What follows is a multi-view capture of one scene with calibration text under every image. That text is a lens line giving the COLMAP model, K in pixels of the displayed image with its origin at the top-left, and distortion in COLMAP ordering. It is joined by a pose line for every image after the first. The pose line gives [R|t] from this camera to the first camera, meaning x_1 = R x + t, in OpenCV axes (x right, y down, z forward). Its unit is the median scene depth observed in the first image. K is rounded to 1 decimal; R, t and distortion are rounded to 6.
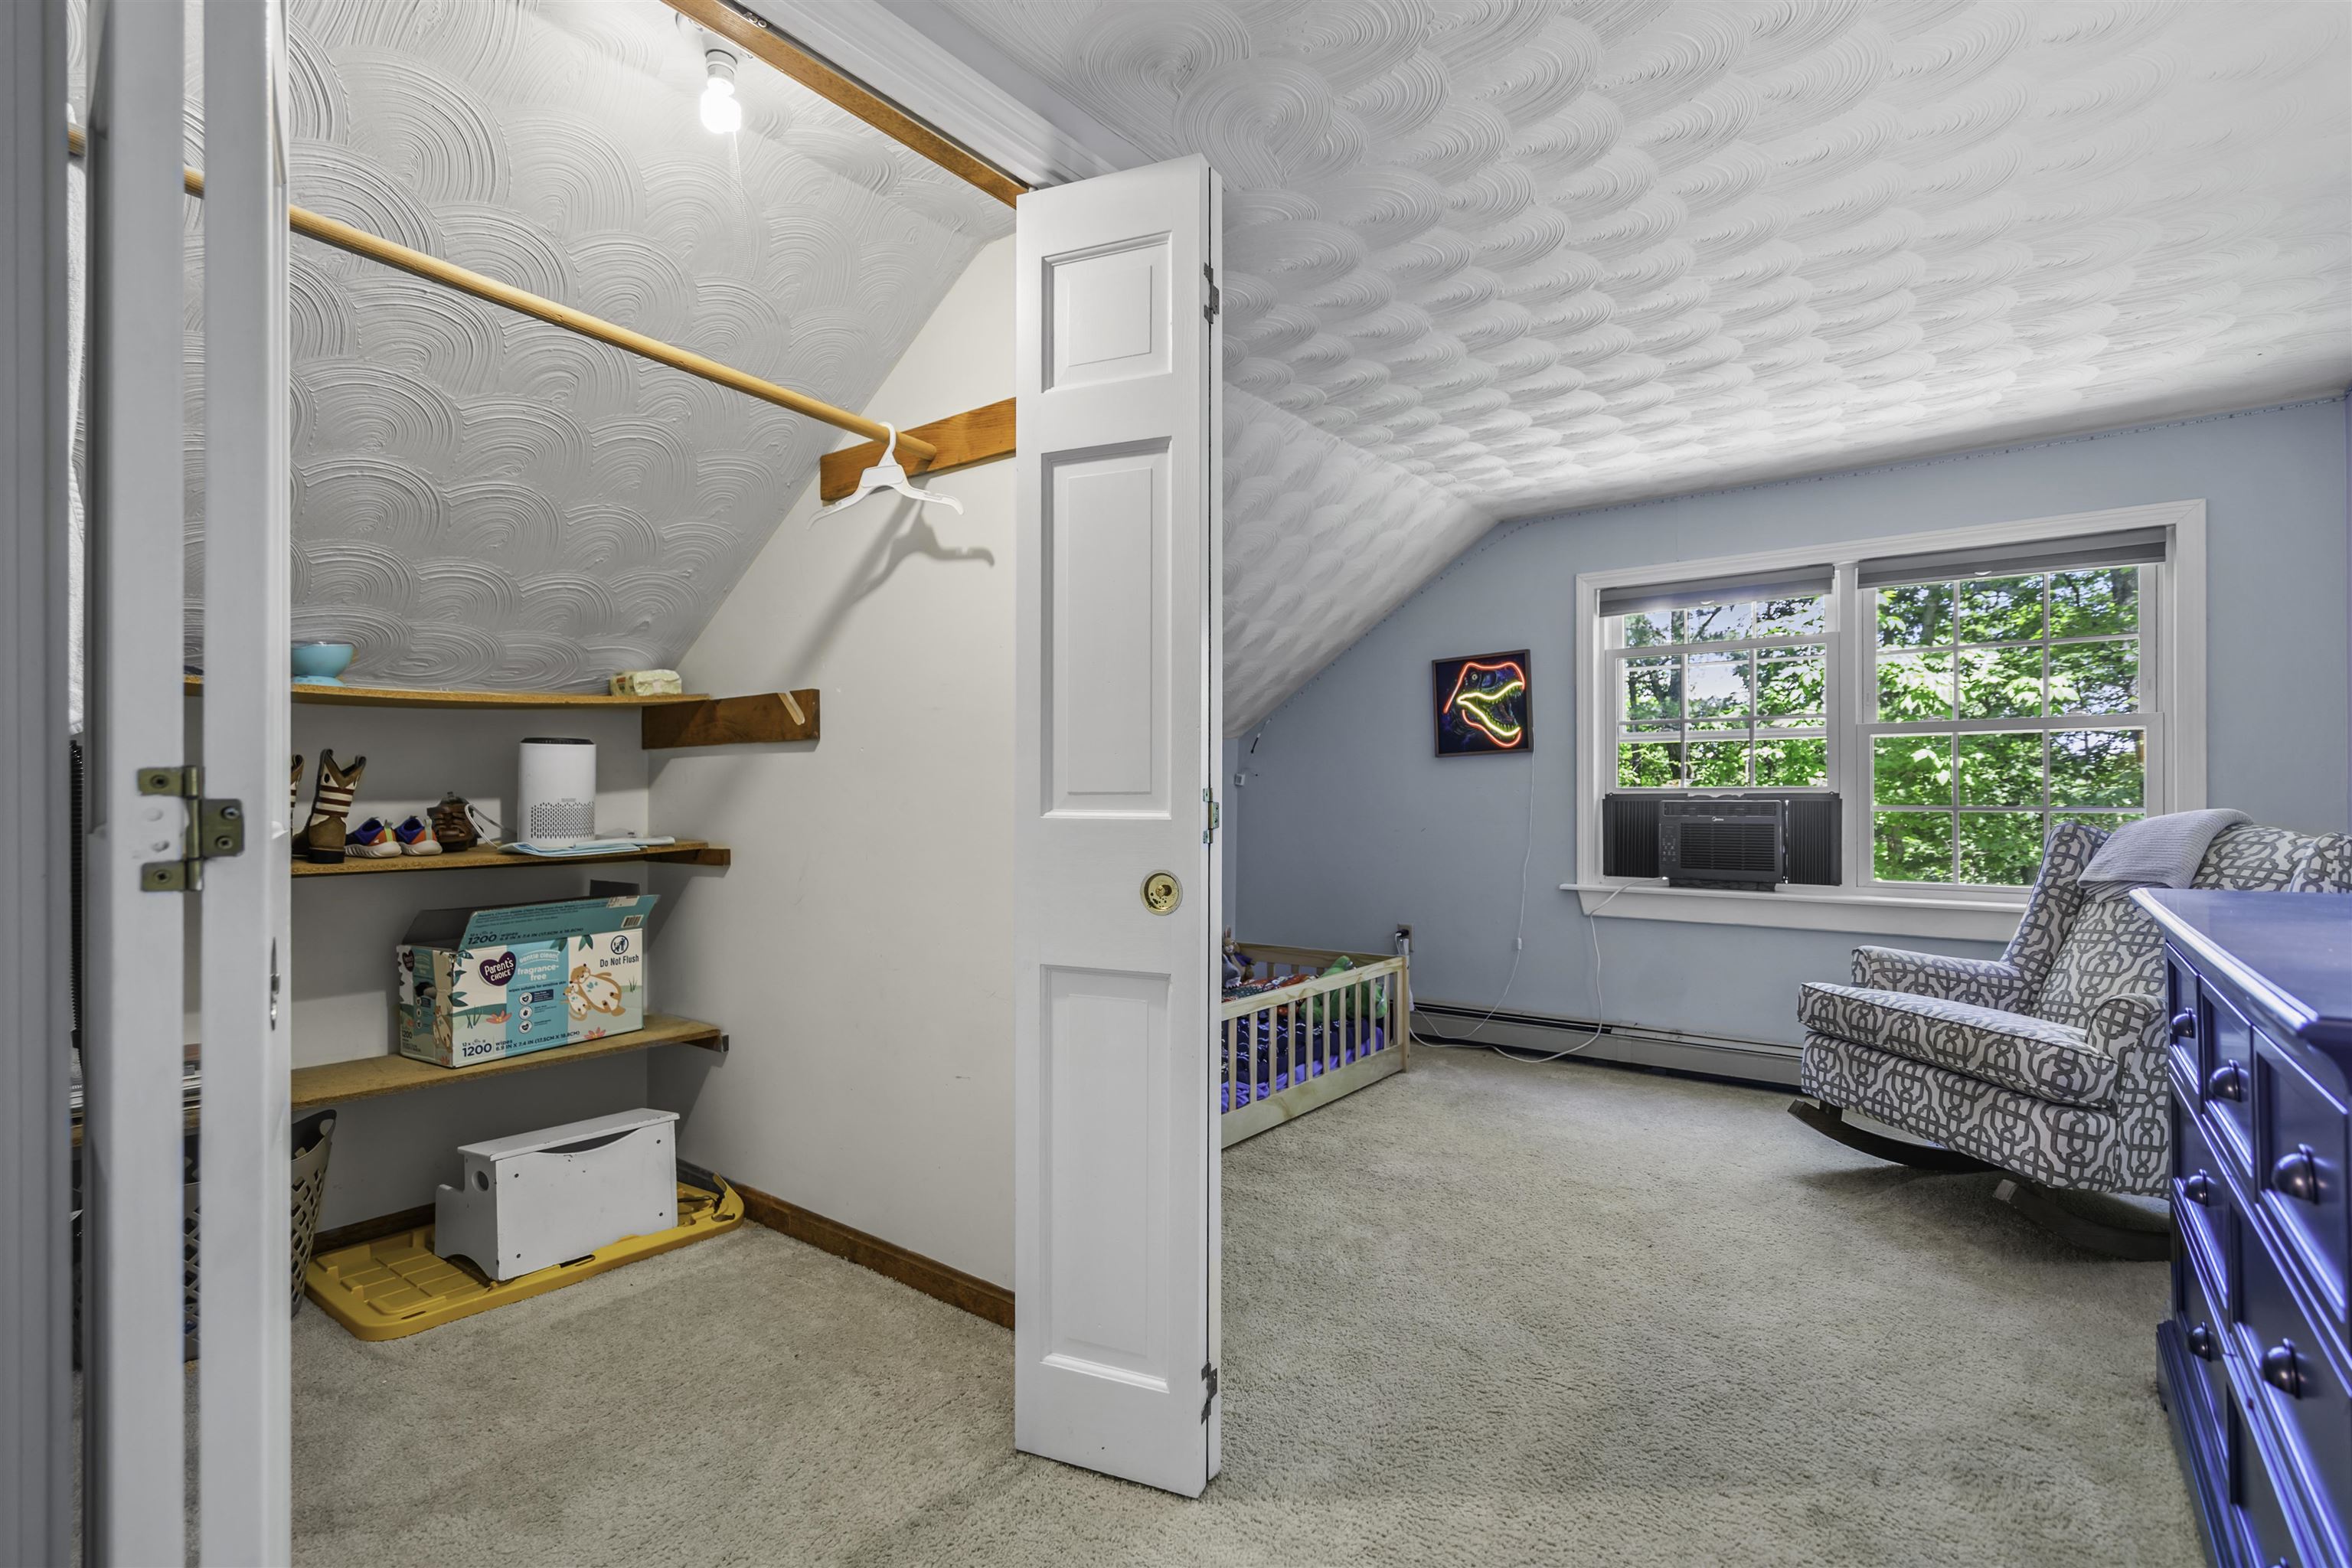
lens RADIAL K [[1093.1, 0, 1176.0], [0, 1093.1, 784.0], [0, 0, 1]] dist [0.001981, -0.000650]
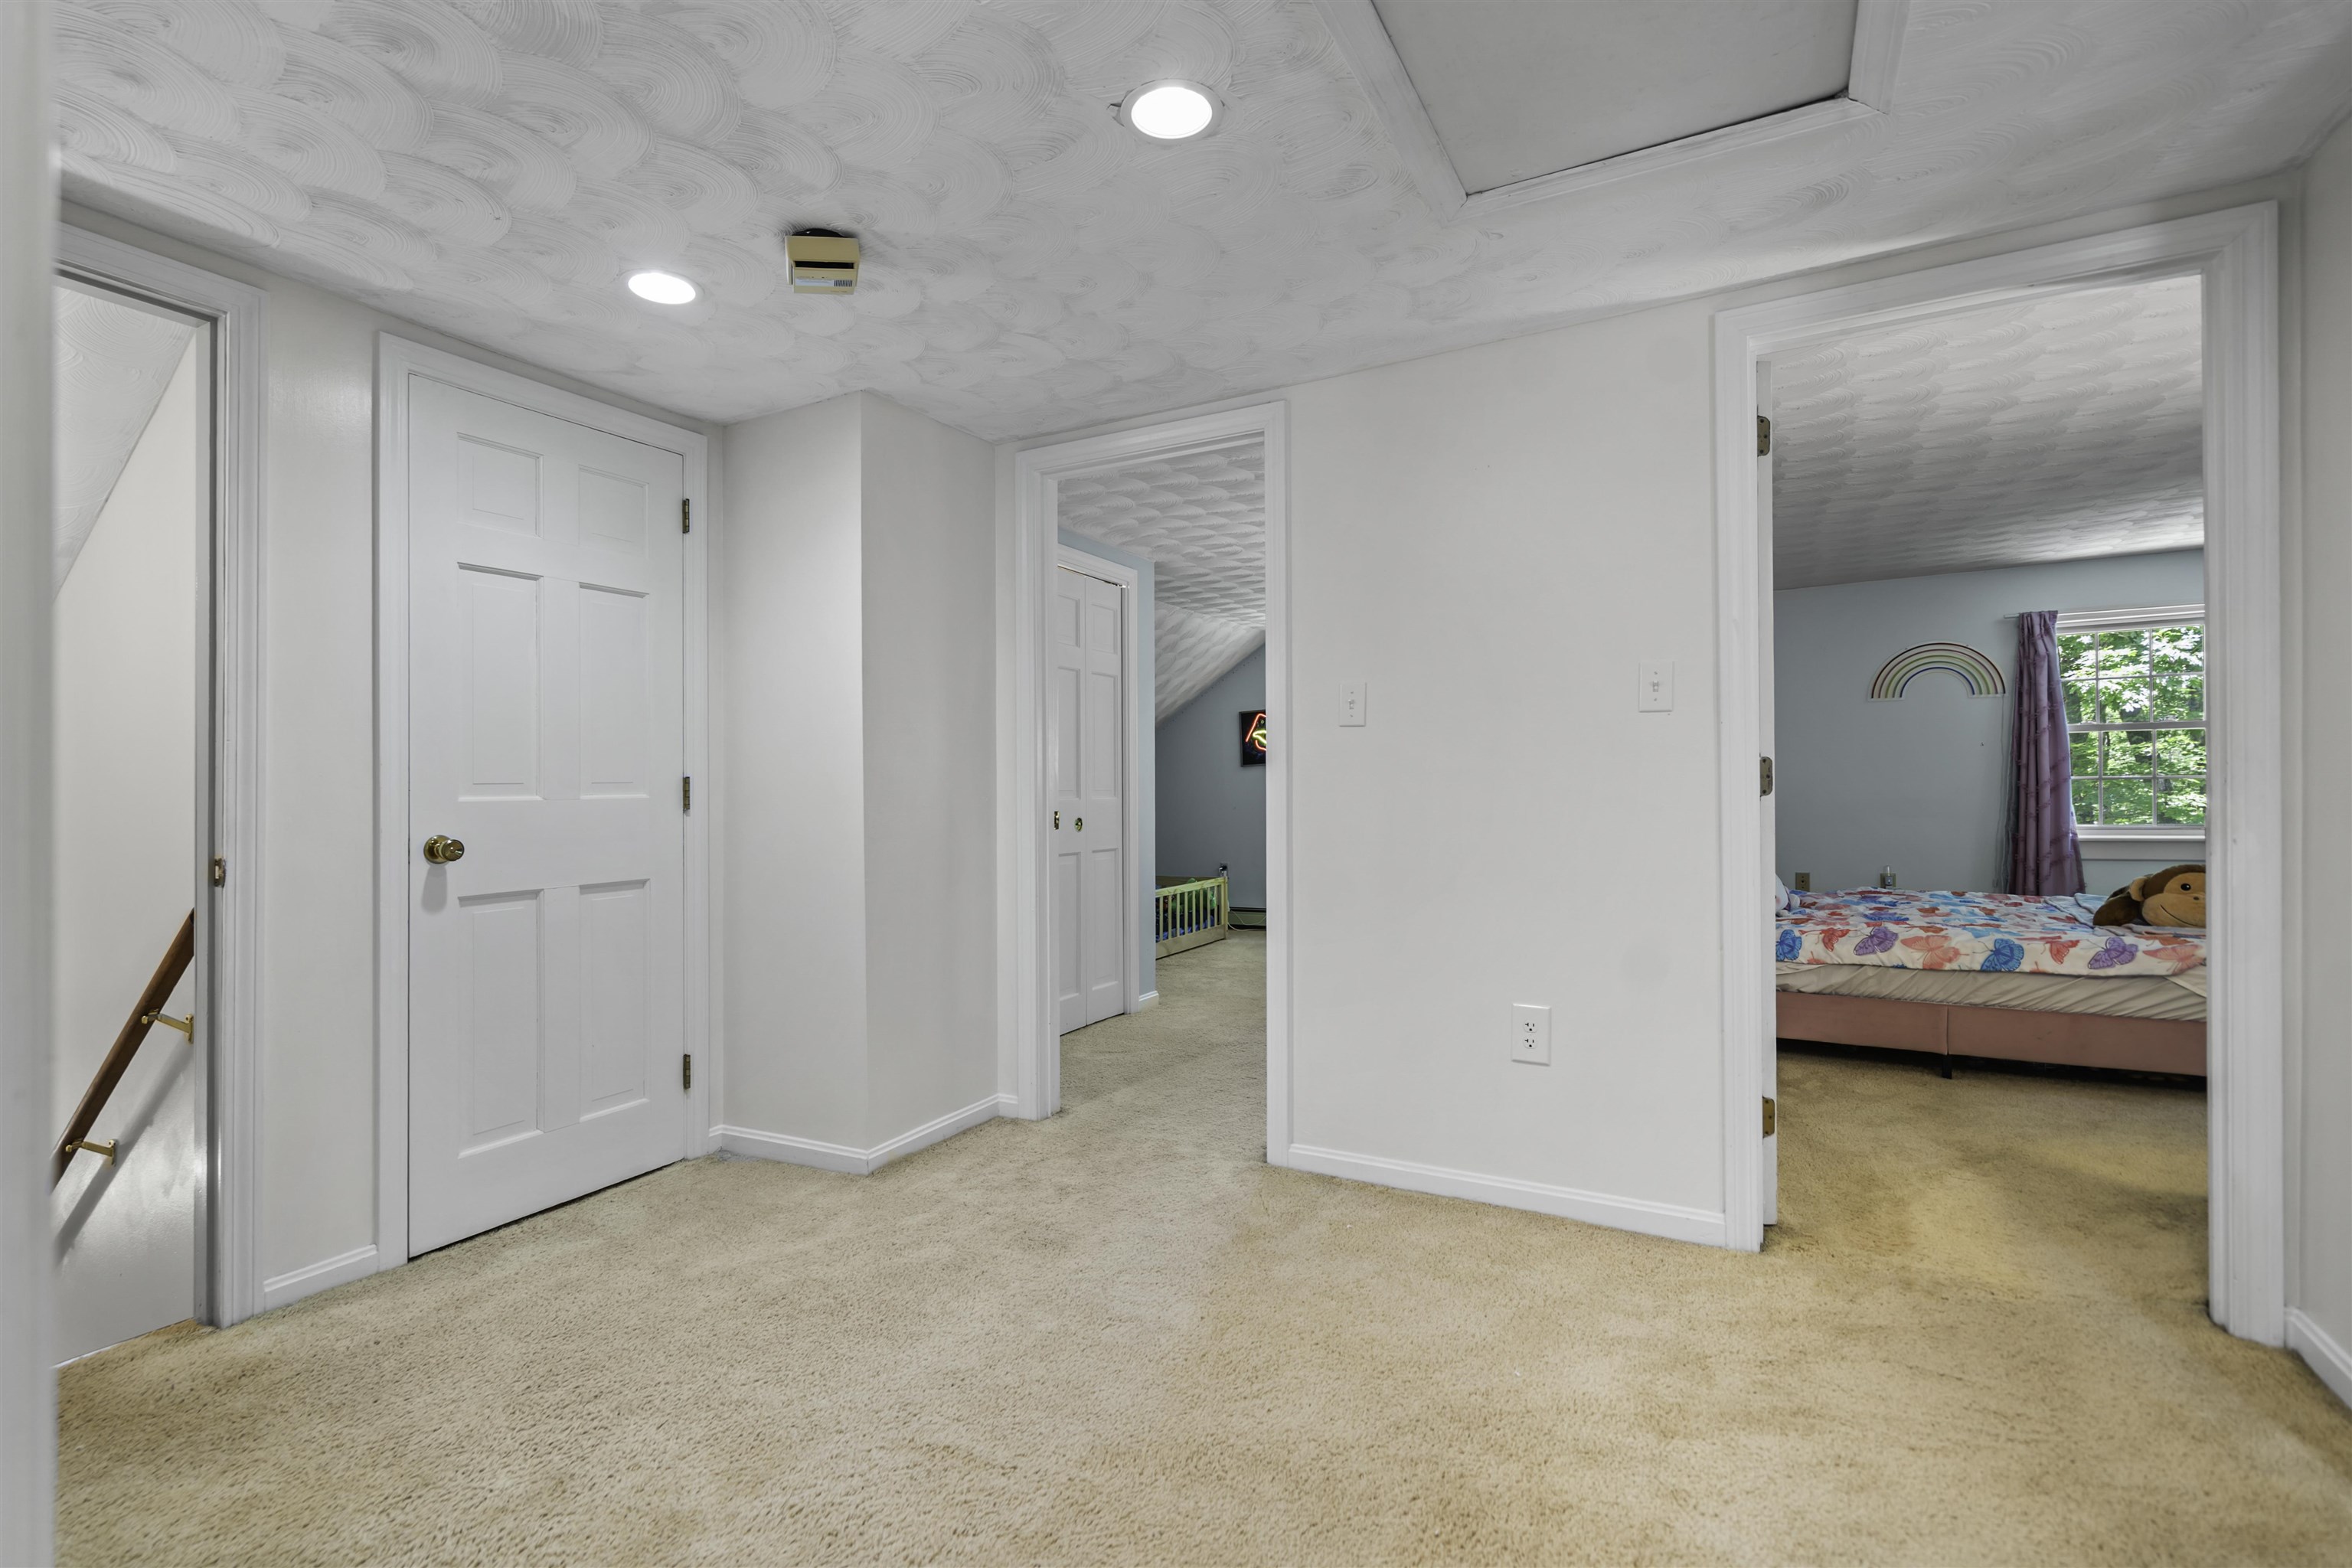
lens RADIAL K [[1058.8, 0, 1167.7], [0, 1058.8, 780.1], [0, 0, 1]] dist [-0.002617, 0.000117]
pose [[0.986884, -0.005809, 0.161324, -0.247791], [0.004987, 0.999972, 0.005503, -0.021469], [-0.161352, -0.004626, 0.986886, -1.063331]]
